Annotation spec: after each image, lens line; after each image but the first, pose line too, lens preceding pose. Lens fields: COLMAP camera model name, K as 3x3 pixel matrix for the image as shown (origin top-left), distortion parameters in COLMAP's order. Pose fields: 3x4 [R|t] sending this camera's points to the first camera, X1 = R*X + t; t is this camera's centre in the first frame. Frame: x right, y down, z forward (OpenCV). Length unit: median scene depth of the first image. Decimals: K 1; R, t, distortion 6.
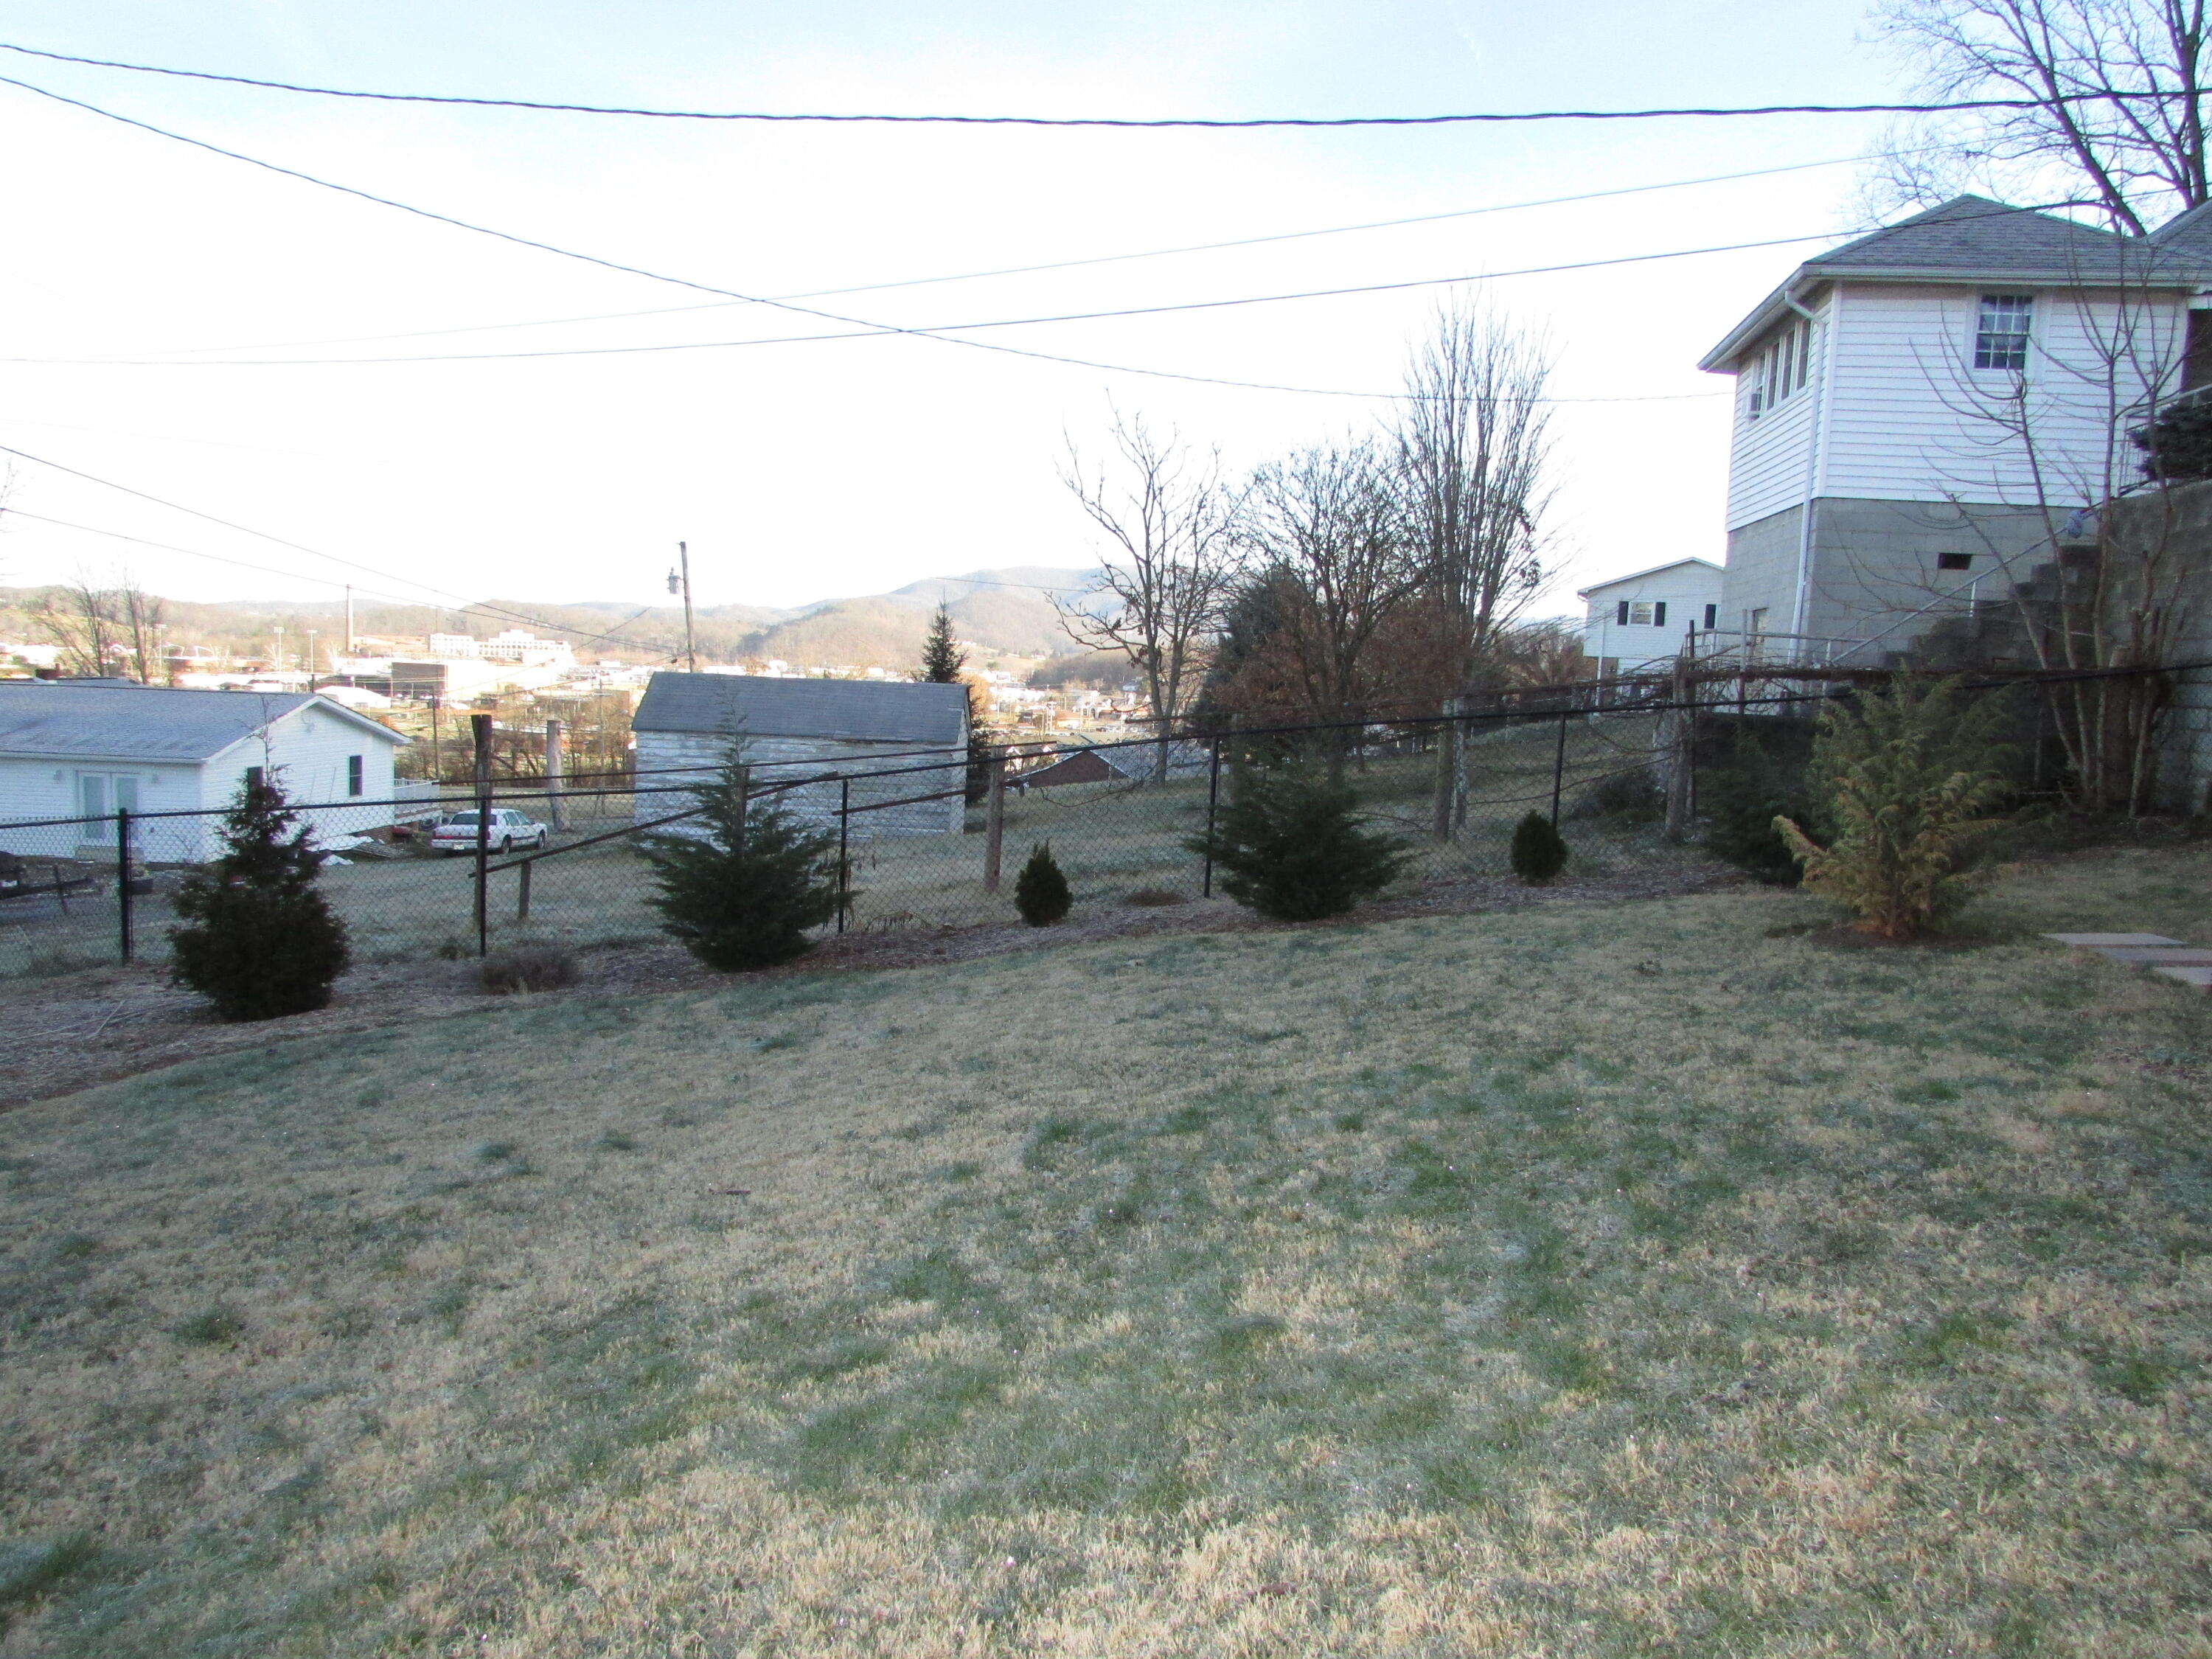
lens RADIAL K [[1592.8, 0, 1067.5], [0, 1592.8, 867.9], [0, 0, 1]] dist [-0.019281, -0.002242]
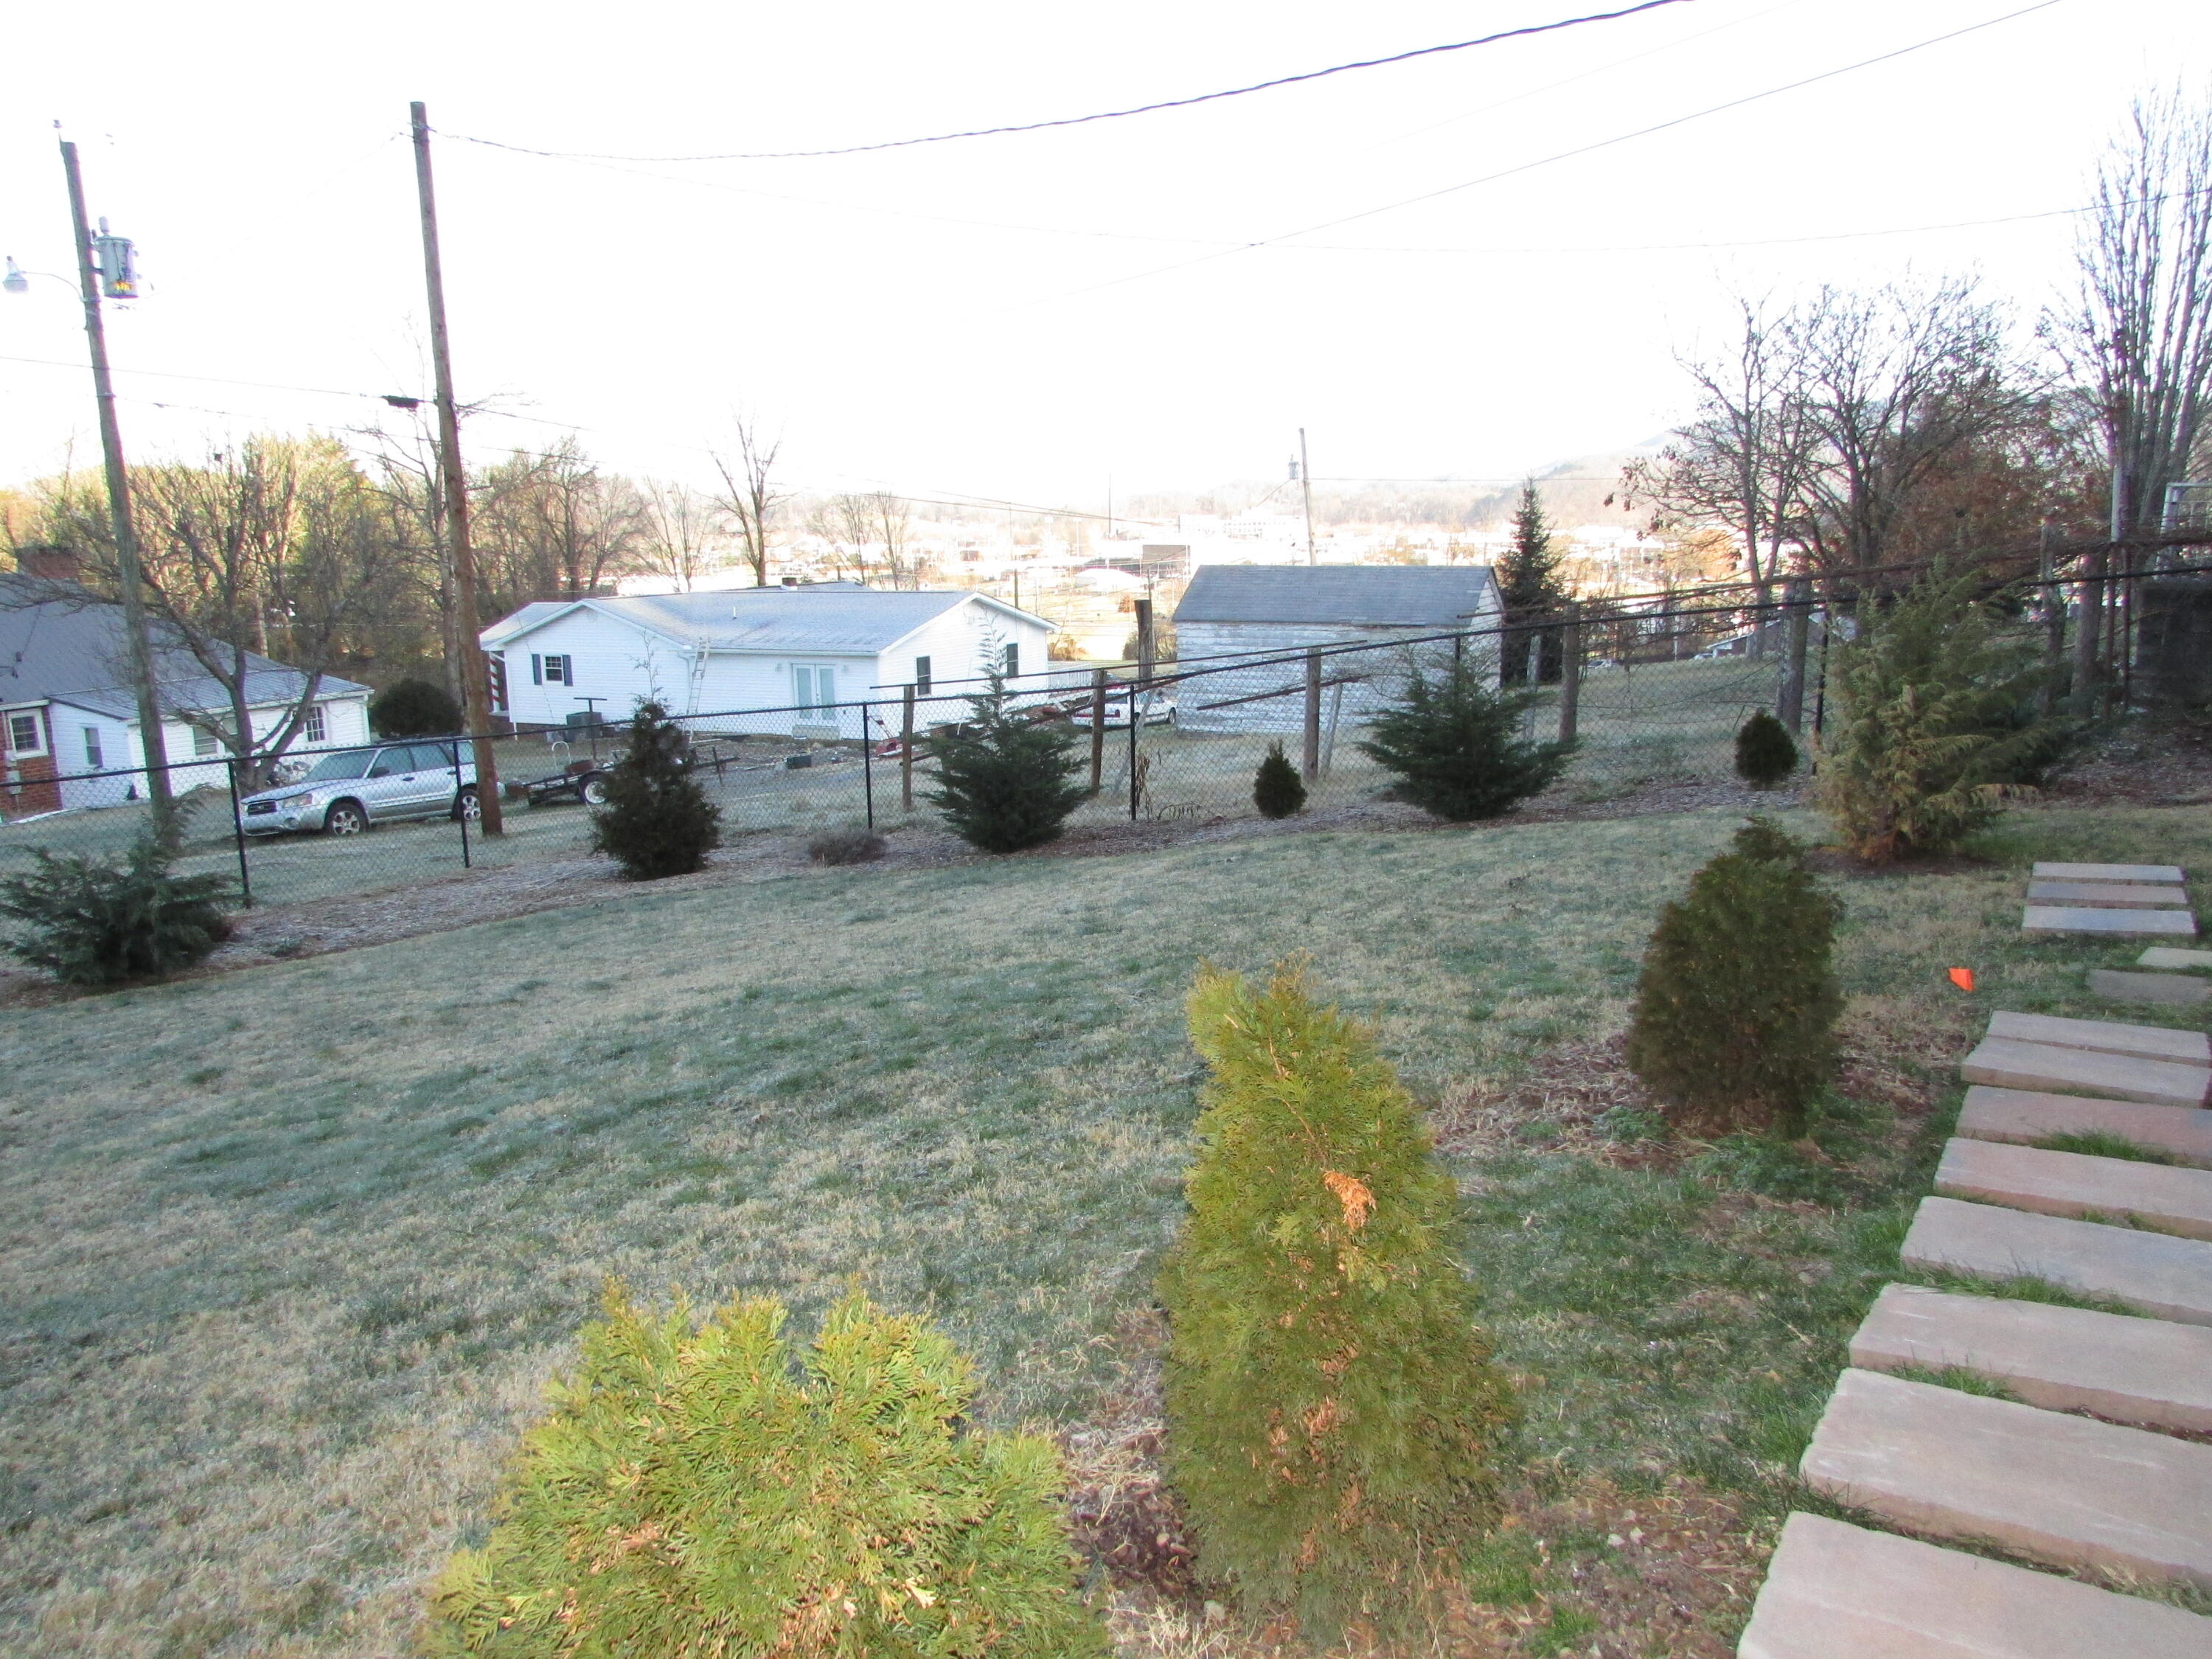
lens RADIAL K [[1592.8, 0, 1115.3], [0, 1592.8, 822.2], [0, 0, 1]] dist [-0.019281, -0.002242]
pose [[0.912314, 0.021149, -0.408946, 0.139023], [0.001079, 0.998538, 0.054047, -0.008488], [0.409491, -0.049749, 0.910957, -0.013661]]
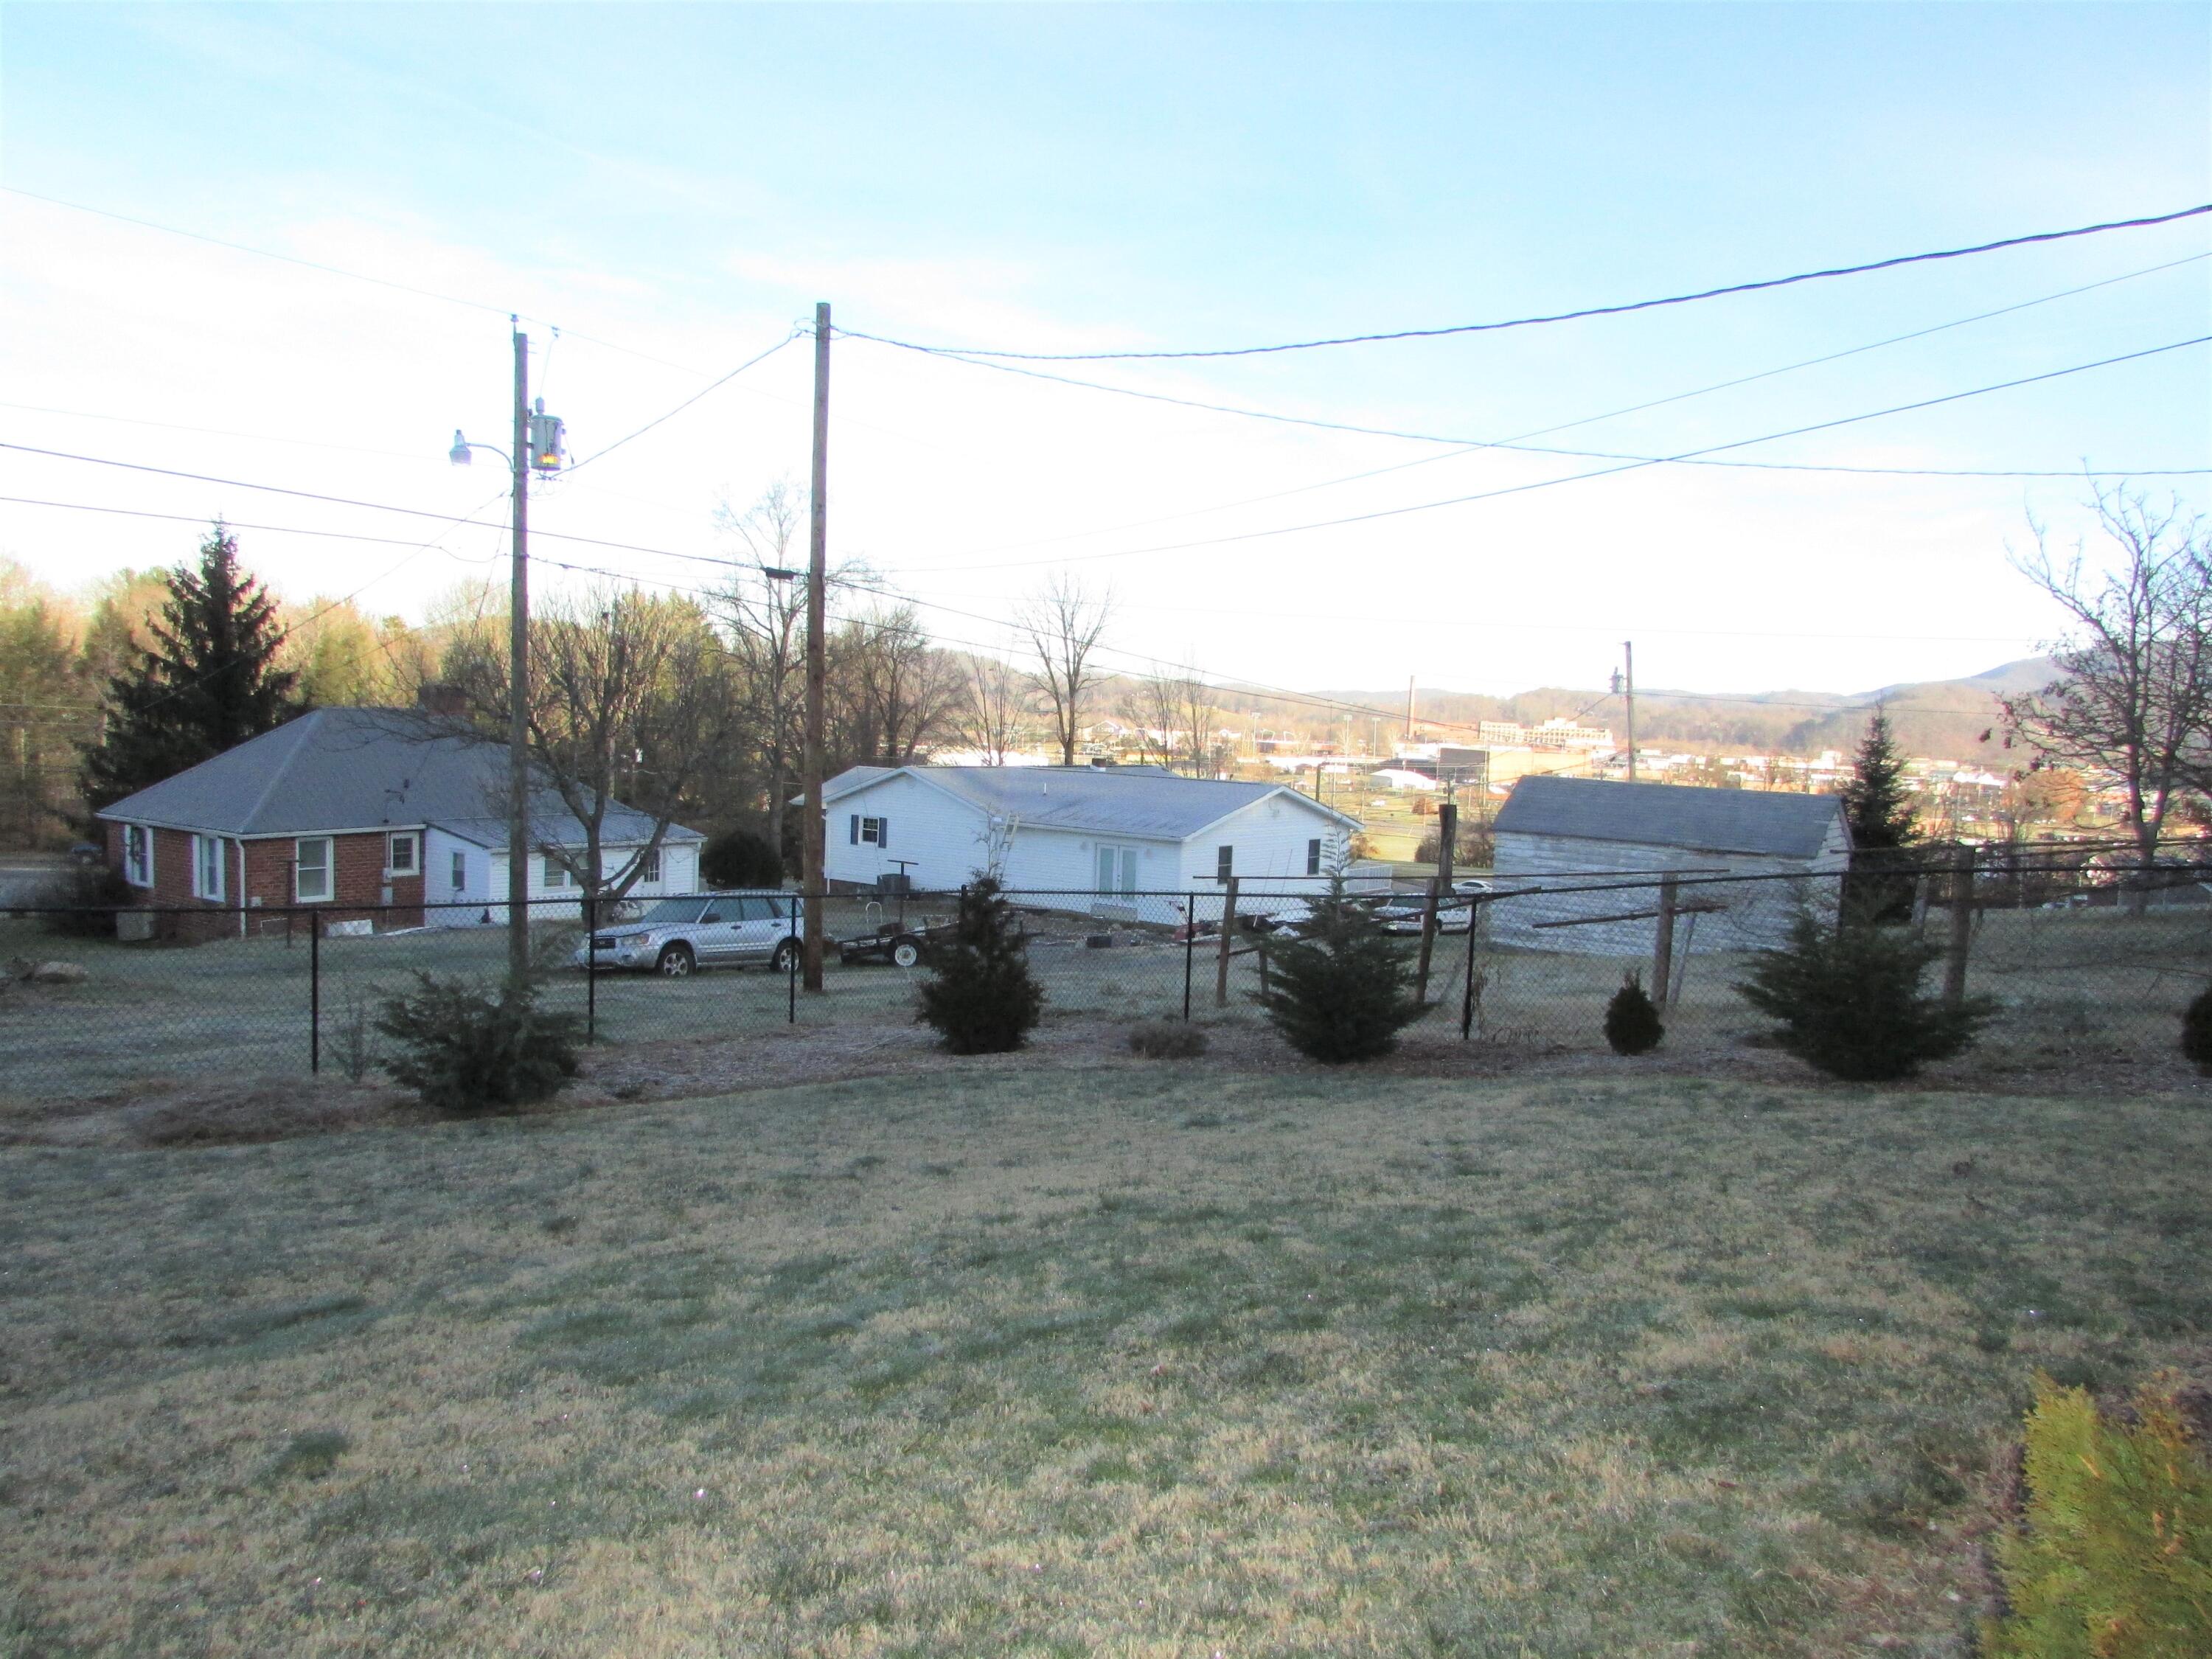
lens RADIAL K [[1592.8, 0, 1115.1], [0, 1592.8, 818.4], [0, 0, 1]] dist [-0.019281, -0.002242]
pose [[0.823551, 0.034098, -0.566217, 0.119109], [-0.082356, 0.994803, -0.059877, -0.010702], [0.561232, 0.095943, 0.822079, -0.009439]]
